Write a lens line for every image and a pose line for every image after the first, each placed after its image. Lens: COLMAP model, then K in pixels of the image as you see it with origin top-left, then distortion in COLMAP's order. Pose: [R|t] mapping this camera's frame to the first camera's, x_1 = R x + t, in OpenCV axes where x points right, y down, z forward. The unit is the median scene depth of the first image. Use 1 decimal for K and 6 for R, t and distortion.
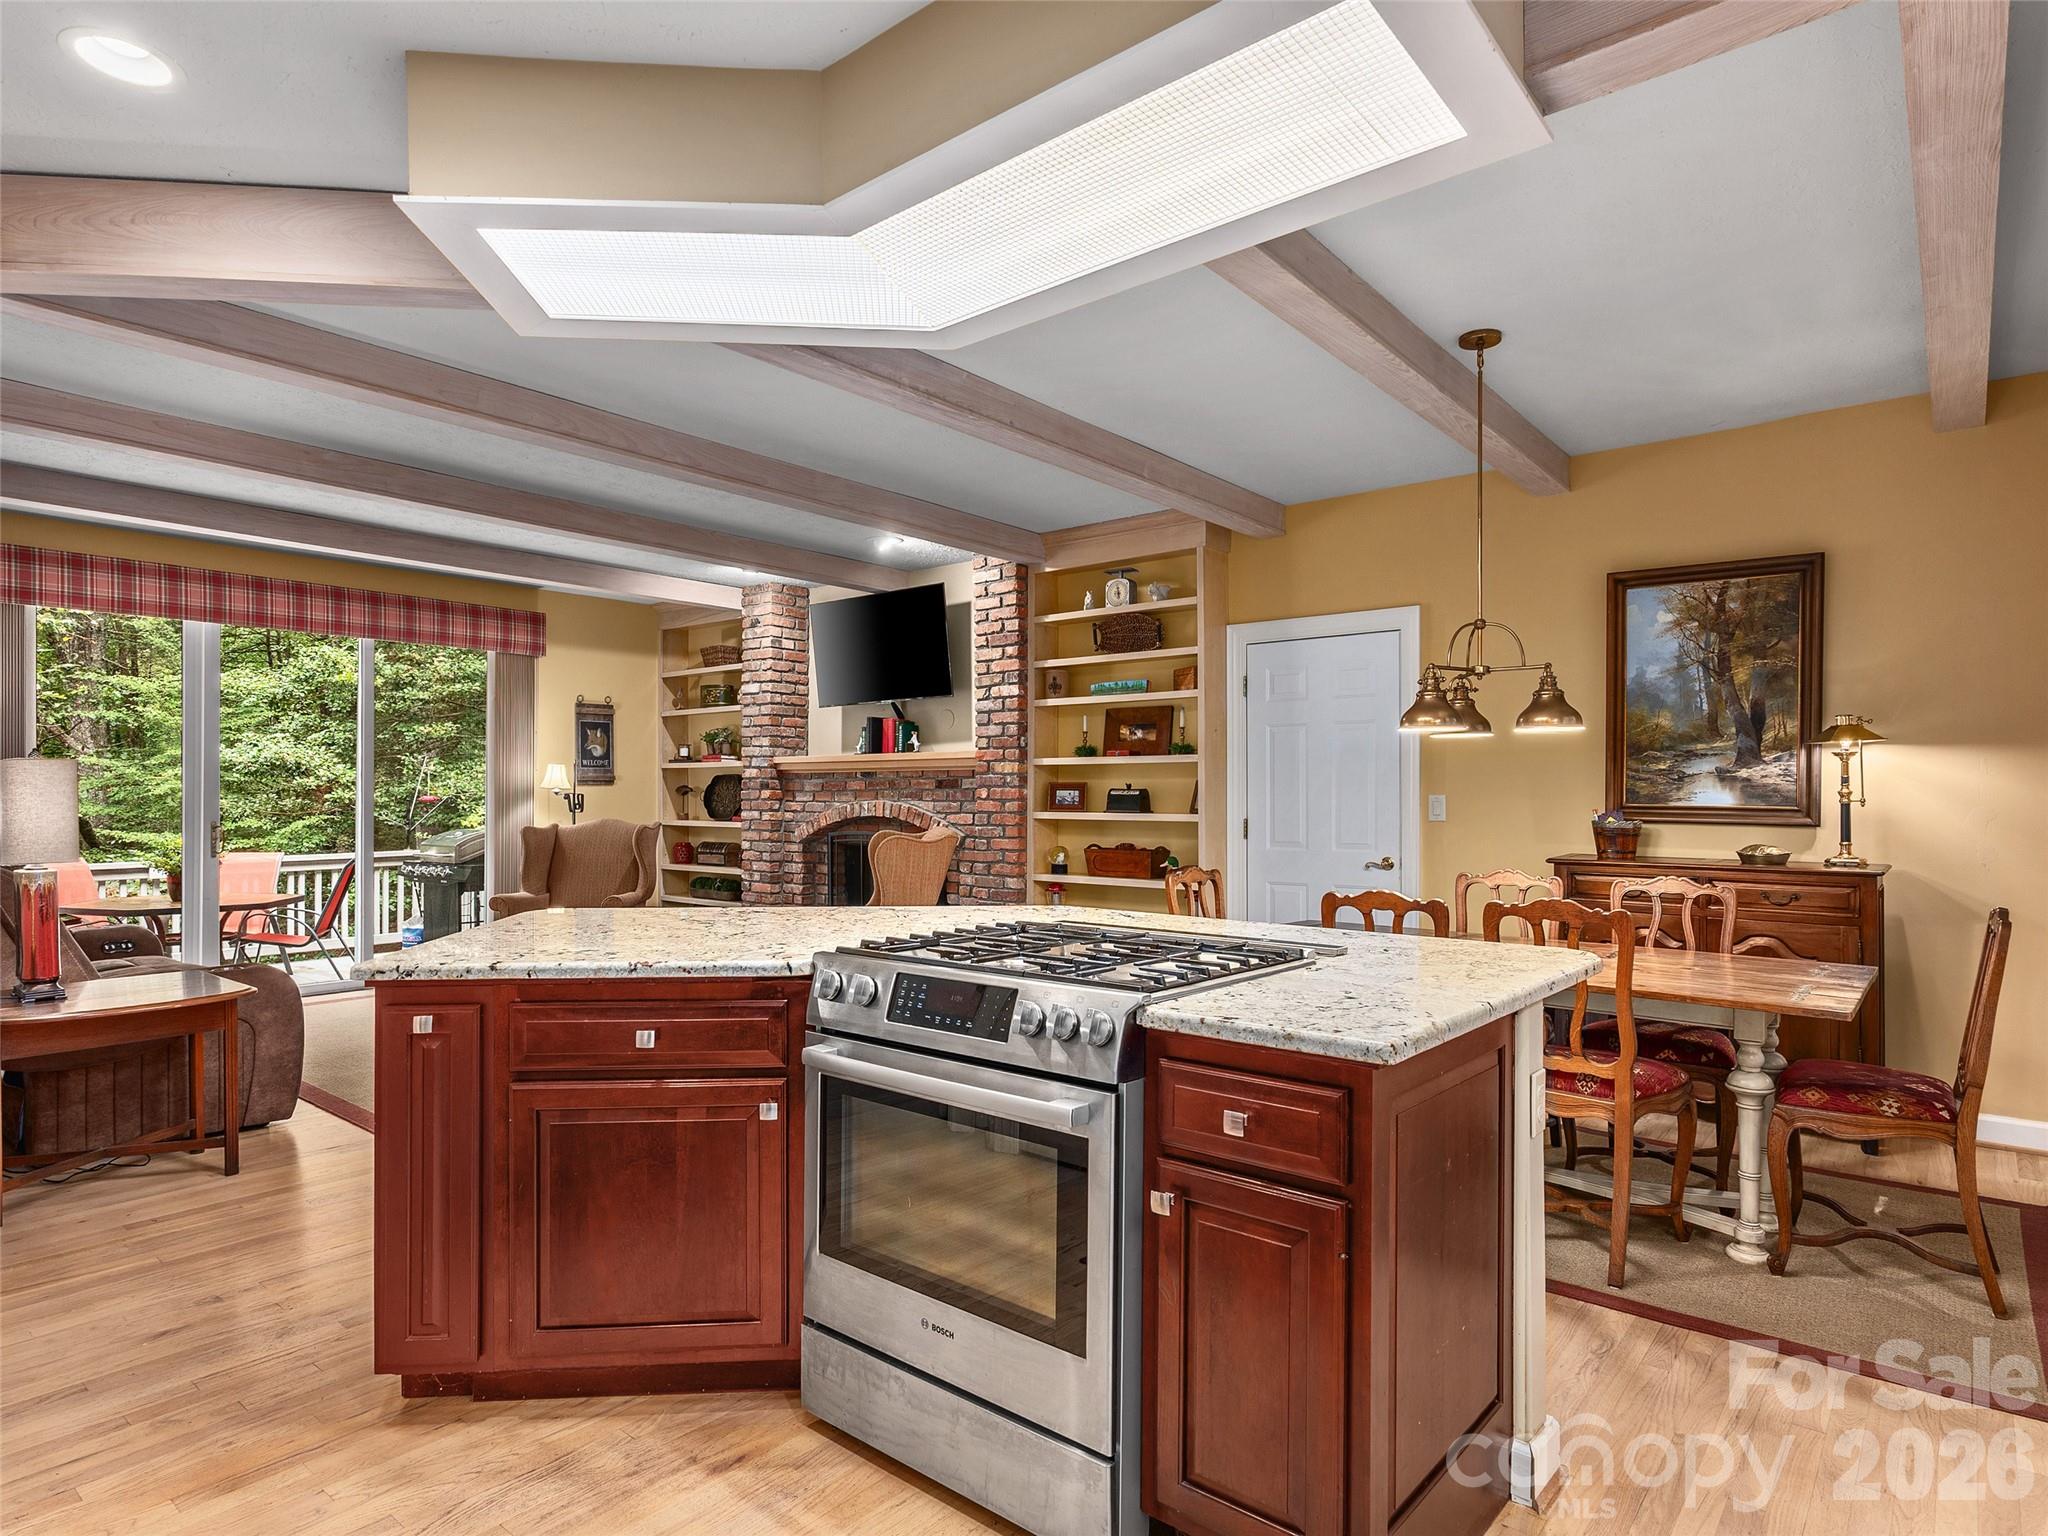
lens RADIAL K [[1144.1, 0, 1025.1], [0, 1144.1, 783.0], [0, 0, 1]] dist [-0.006020, 0.003163]
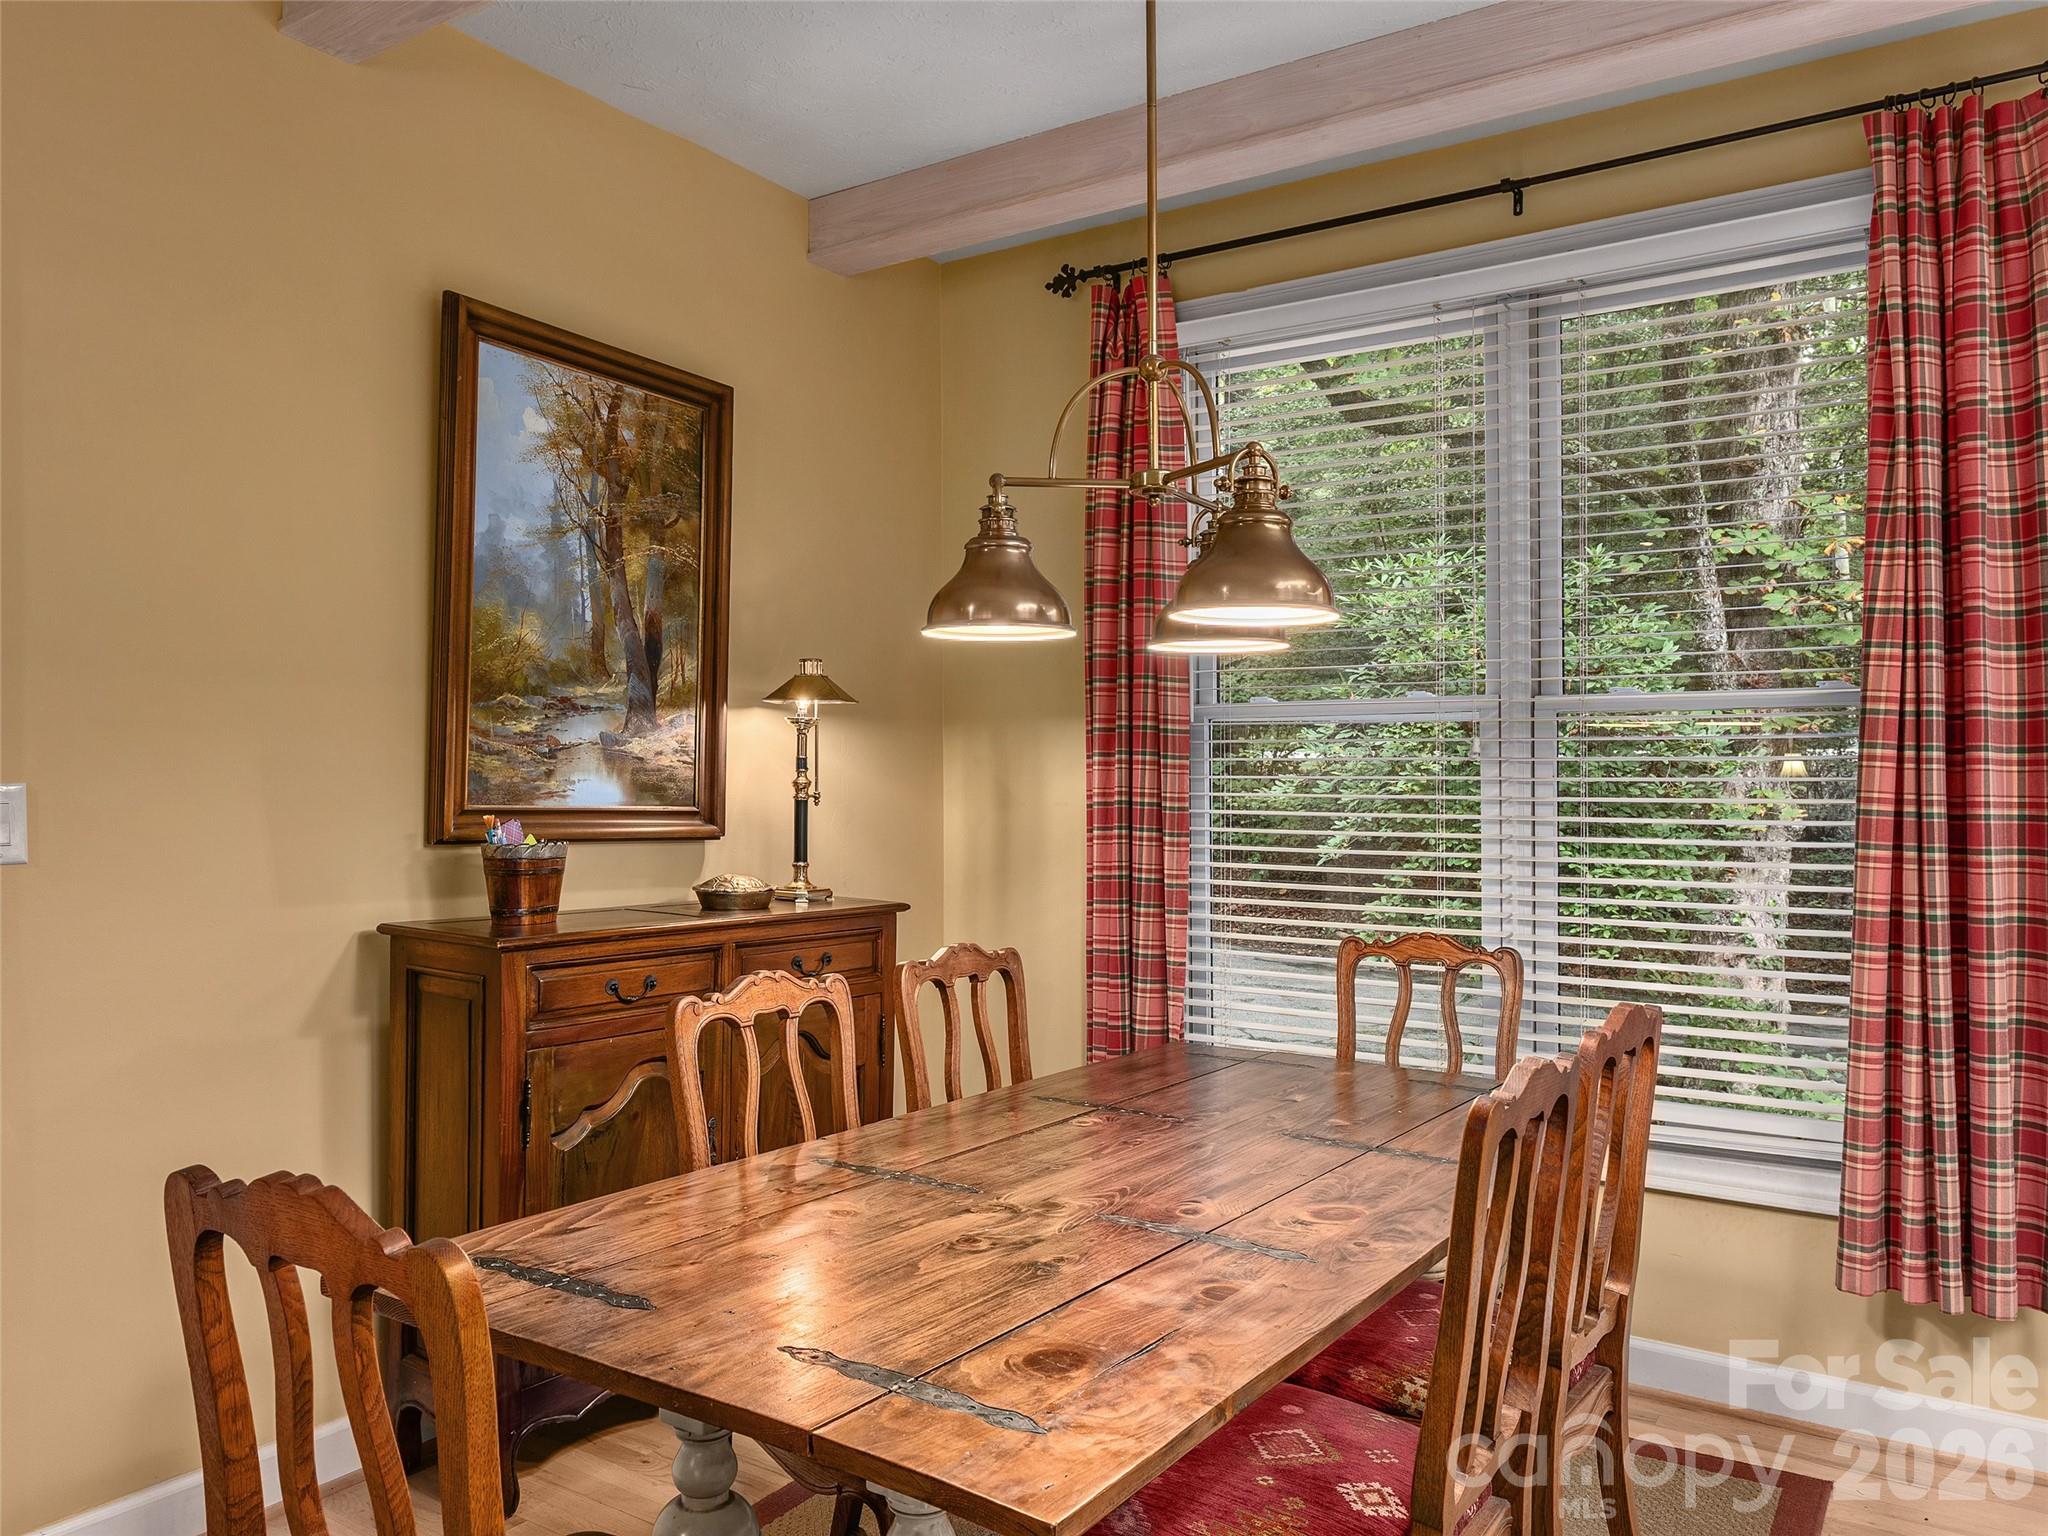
lens RADIAL K [[1497.9, 0, 1024.4], [0, 1497.9, 764.5], [0, 0, 1]] dist [-0.001026, 0.000021]
pose [[-0.119444, 0.010811, 0.992782, -0.101888], [-0.017188, 0.999768, -0.012955, 0.006152], [-0.992692, -0.018611, -0.119230, 0.882302]]
